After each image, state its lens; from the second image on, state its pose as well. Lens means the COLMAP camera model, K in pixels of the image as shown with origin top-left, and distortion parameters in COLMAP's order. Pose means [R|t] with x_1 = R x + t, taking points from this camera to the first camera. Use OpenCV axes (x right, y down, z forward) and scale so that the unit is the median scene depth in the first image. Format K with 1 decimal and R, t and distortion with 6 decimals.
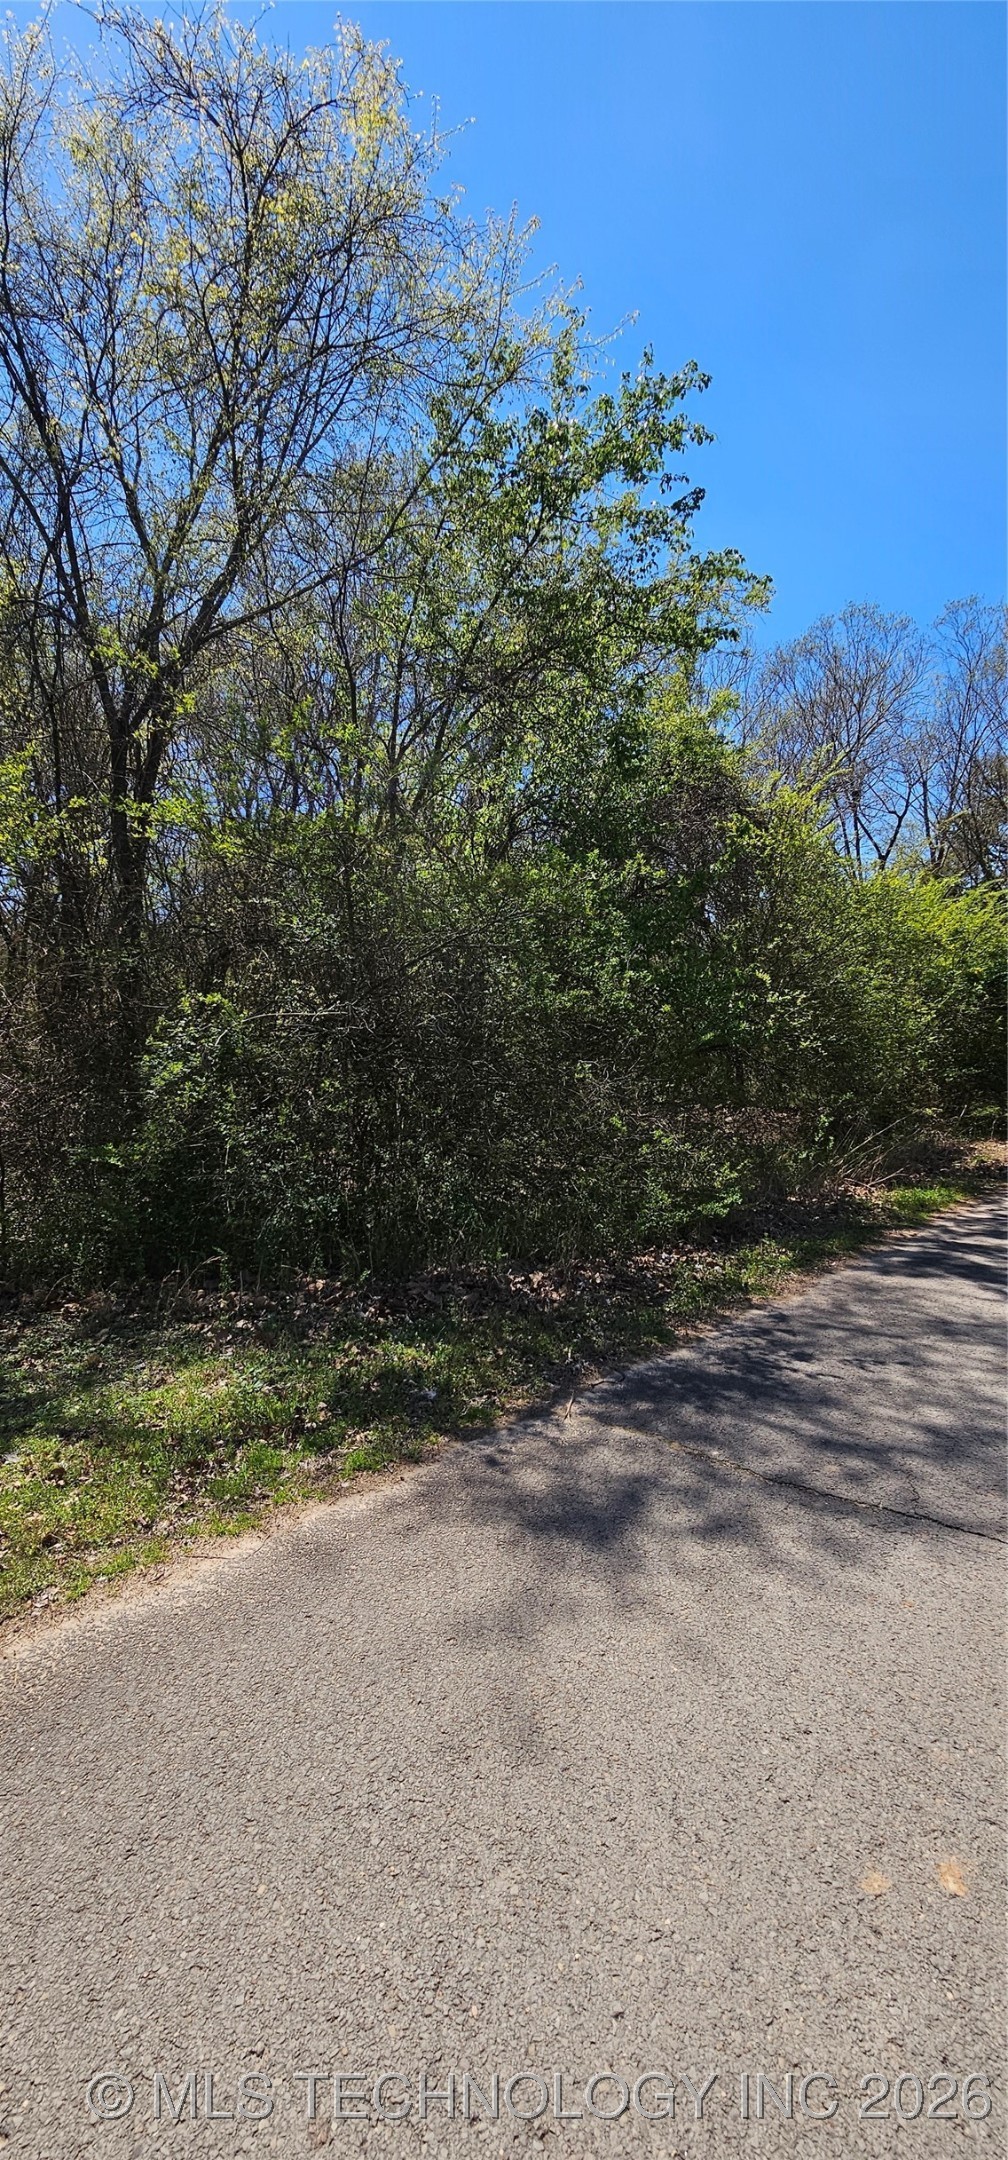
lens RADIAL K [[879.4, 0, 490.3], [0, 879.4, 1089.8], [0, 0, 1]] dist [-0.004942, 0.001694]
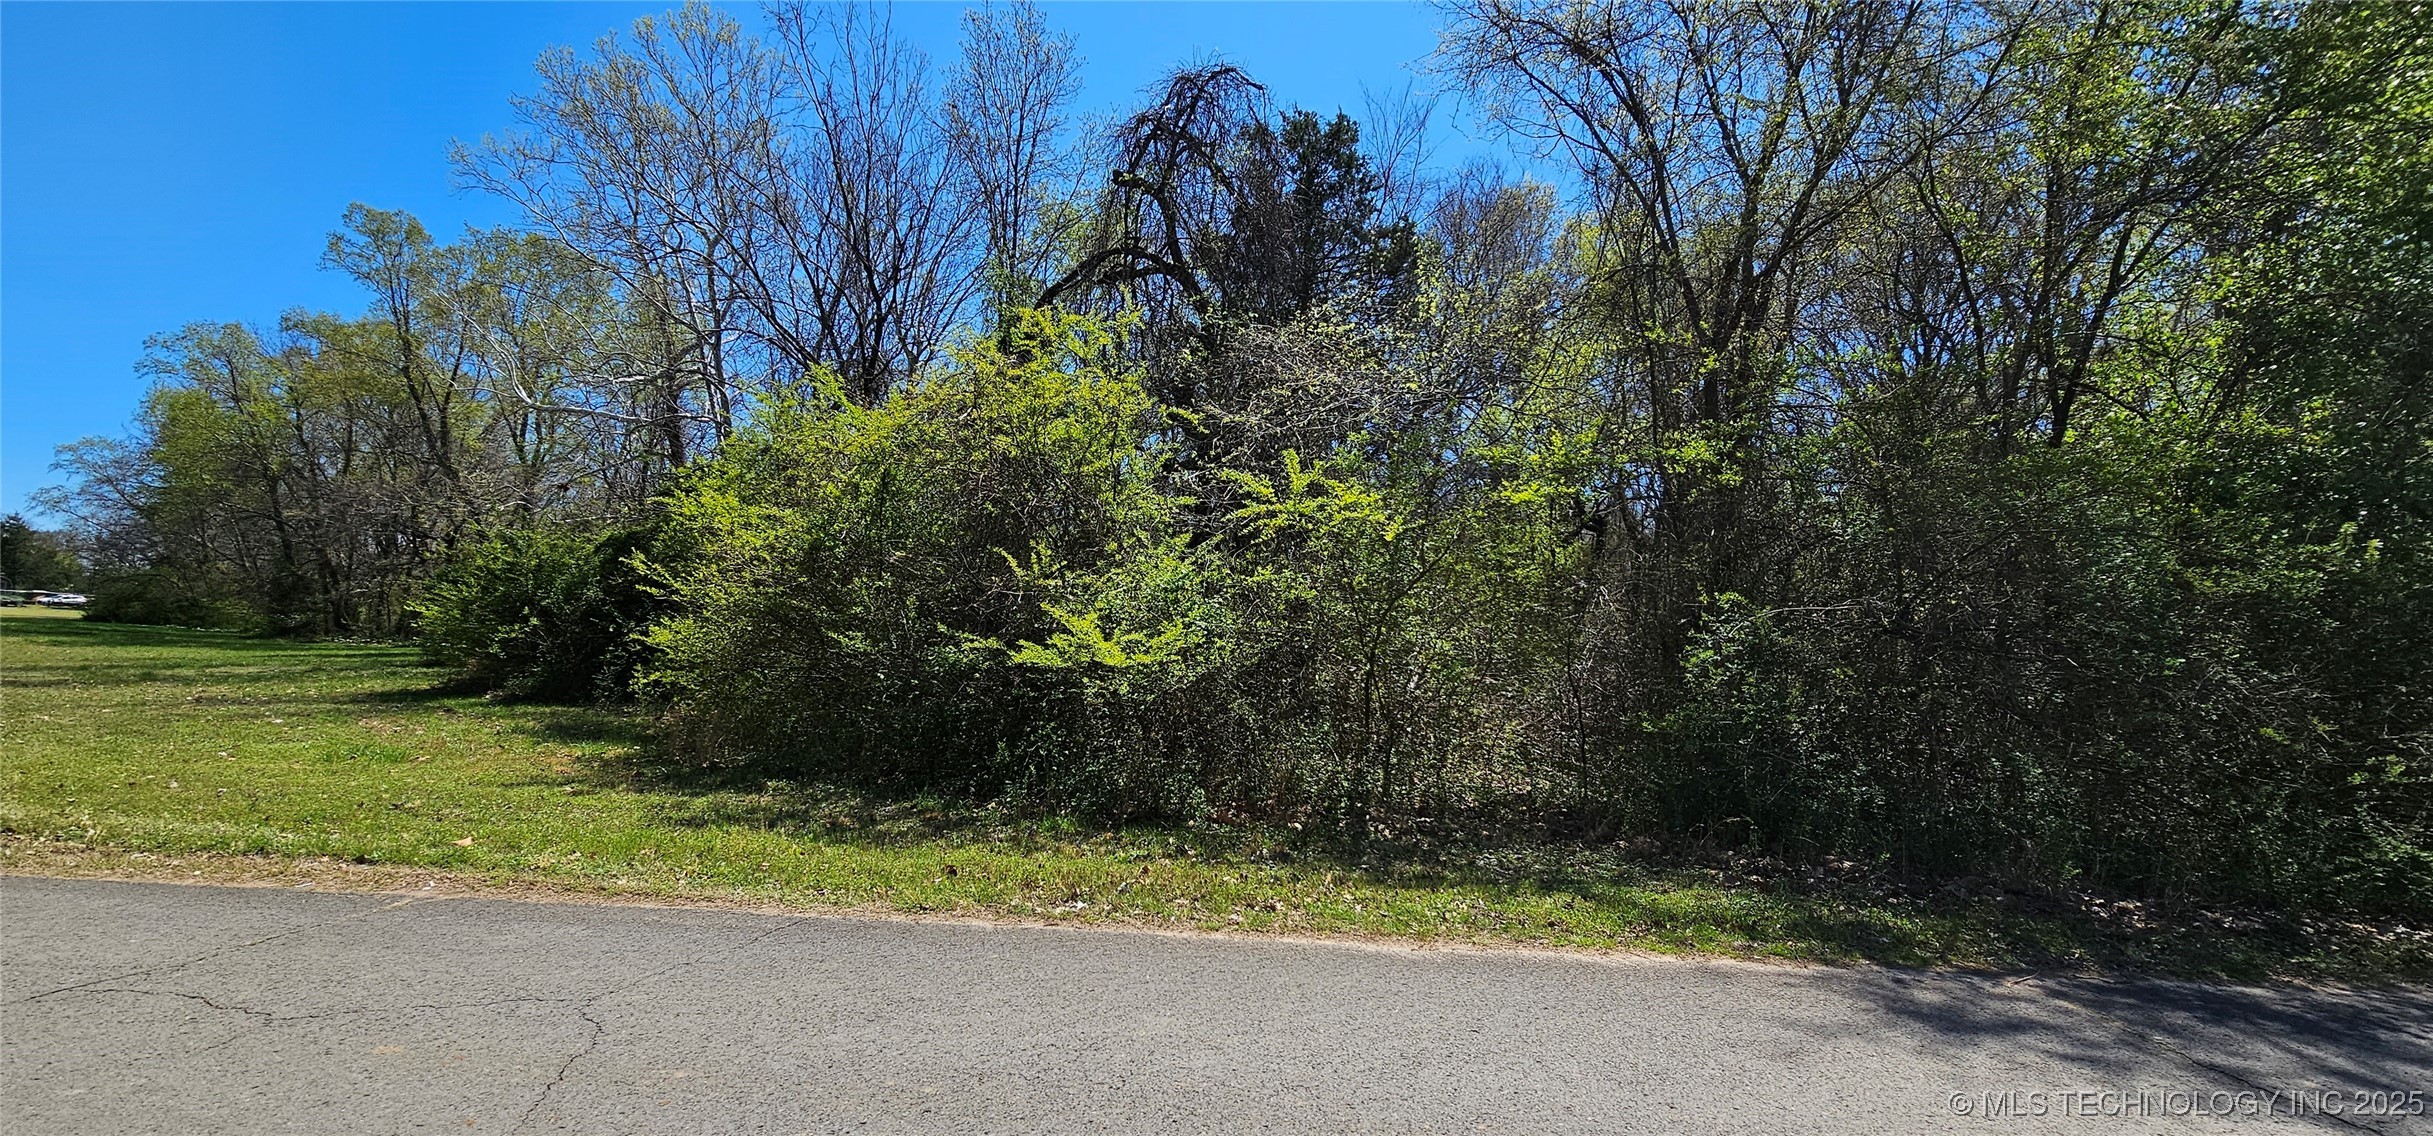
lens RADIAL K [[990.6, 0, 1229.3], [0, 990.6, 577.3], [0, 0, 1]] dist [-0.004942, 0.001694]
pose [[0.613649, -0.048741, -0.788073, 0.274298], [-0.051061, 0.993554, -0.101209, 0.034762], [0.787926, 0.102346, 0.607204, -0.300508]]
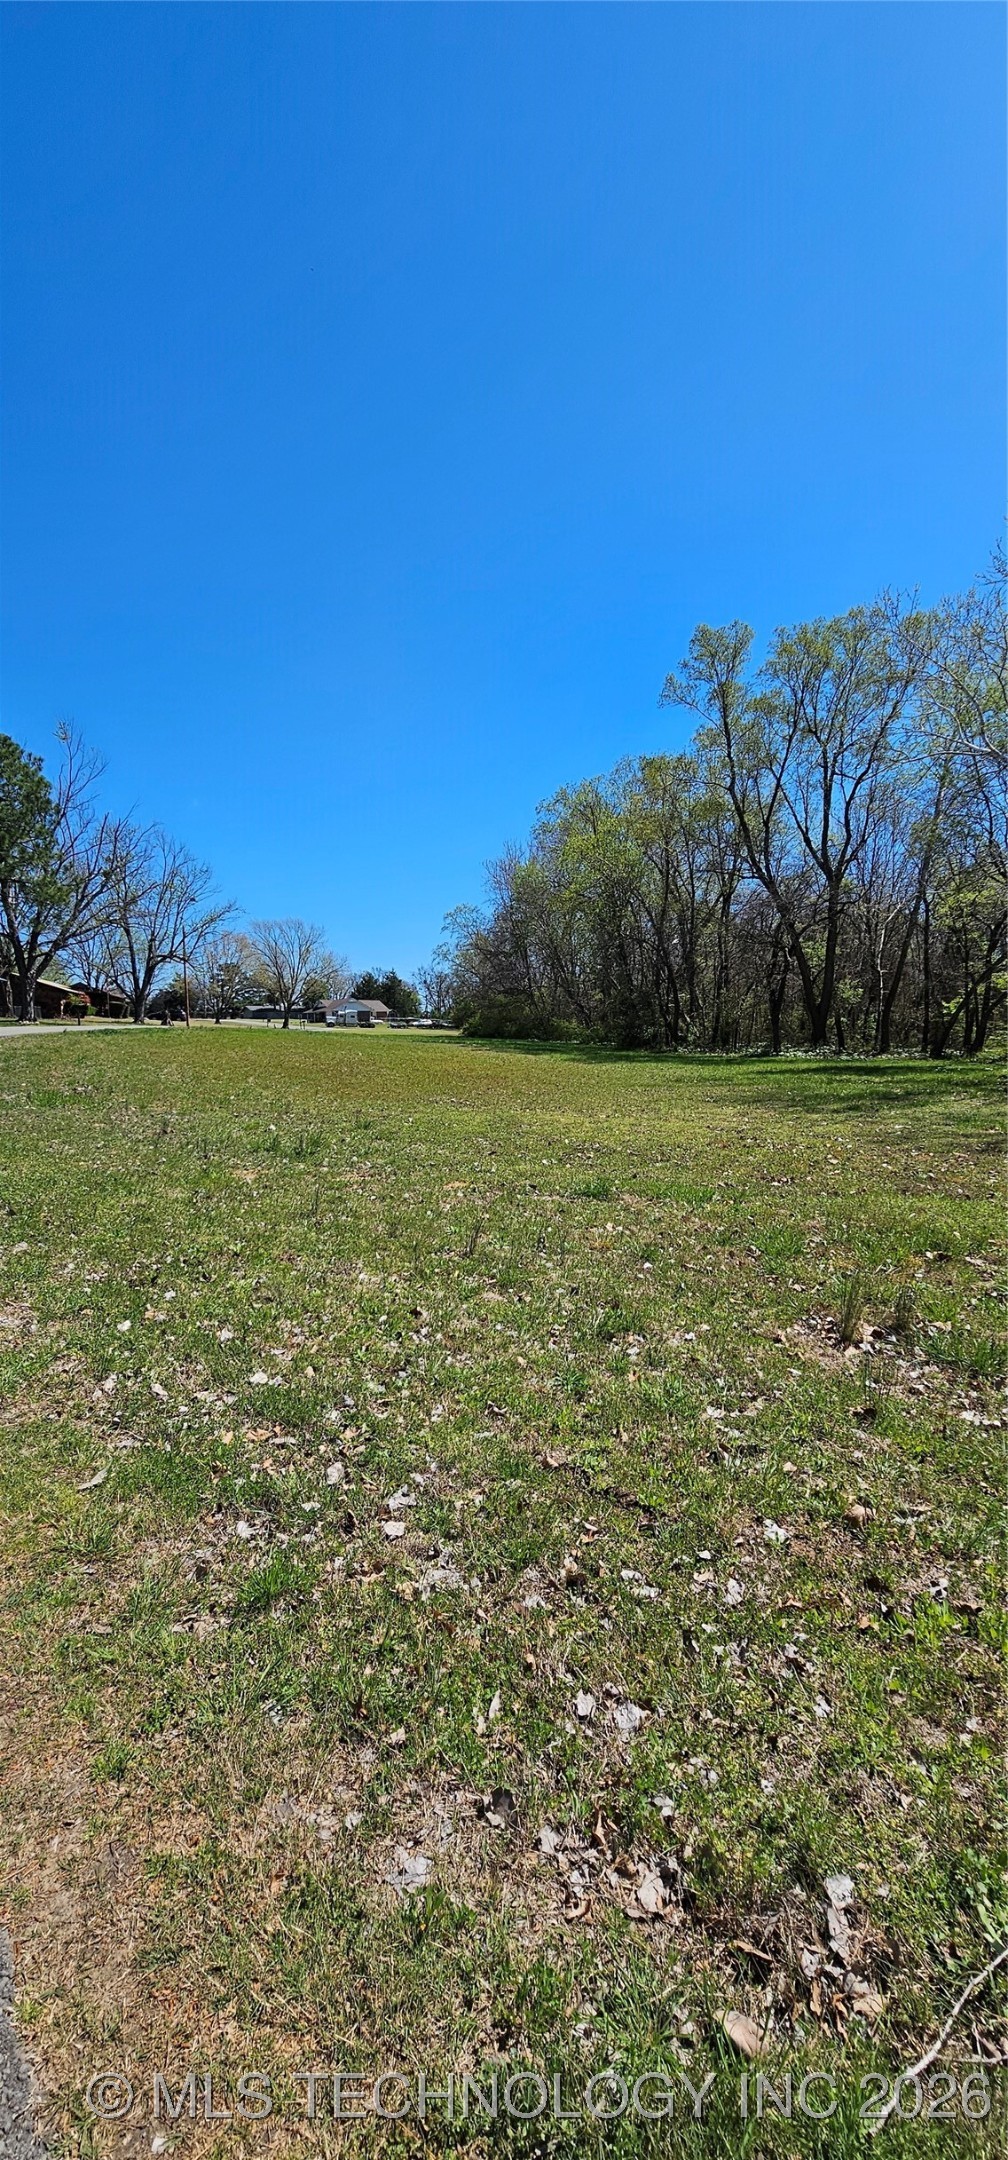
lens RADIAL K [[879.4, 0, 494.6], [0, 879.4, 1089.1], [0, 0, 1]] dist [-0.004942, 0.001694]
pose [[-0.072103, 0.054720, -0.995895, -2.615587], [-0.037009, 0.997660, 0.057496, 0.050237], [0.996710, 0.041003, -0.069909, -2.327854]]
